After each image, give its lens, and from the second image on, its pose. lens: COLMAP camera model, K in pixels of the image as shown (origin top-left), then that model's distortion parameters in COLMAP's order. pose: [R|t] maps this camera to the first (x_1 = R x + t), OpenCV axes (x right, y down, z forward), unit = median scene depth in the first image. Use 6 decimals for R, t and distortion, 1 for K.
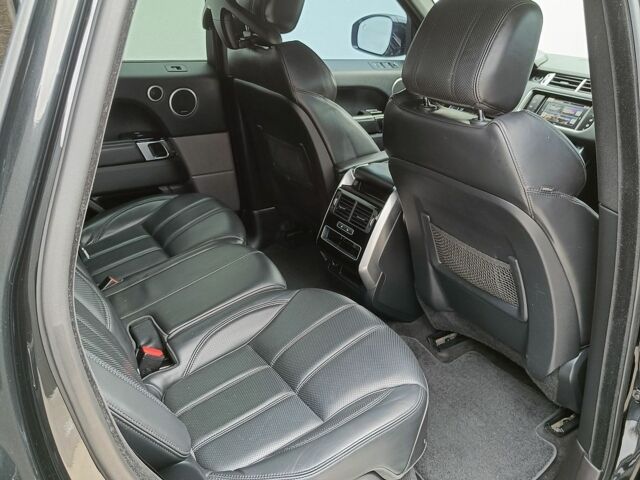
lens RADIAL K [[602.8, 0, 320.2], [0, 602.8, 240.2], [0, 0, 1]] dist [-0.005220, 0.000000]
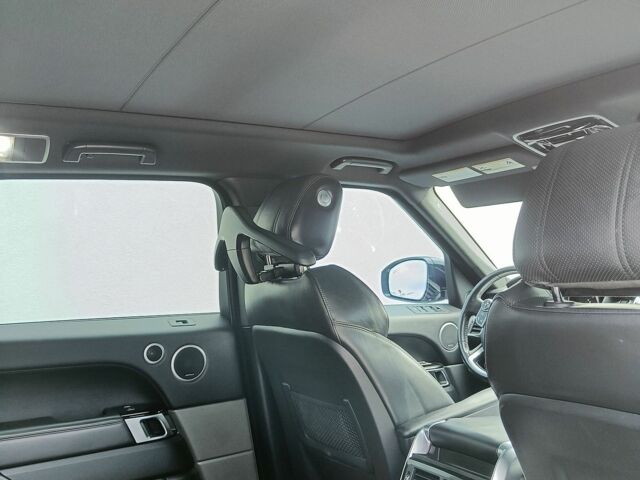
lens RADIAL K [[602.8, 0, 331.0], [0, 602.8, 221.2], [0, 0, 1]] dist [-0.005220, 0.000000]
pose [[0.997459, -0.070478, 0.010421, -0.041676], [0.067151, 0.881182, -0.467983, -0.010367], [0.023800, 0.467494, 0.883676, 0.252579]]
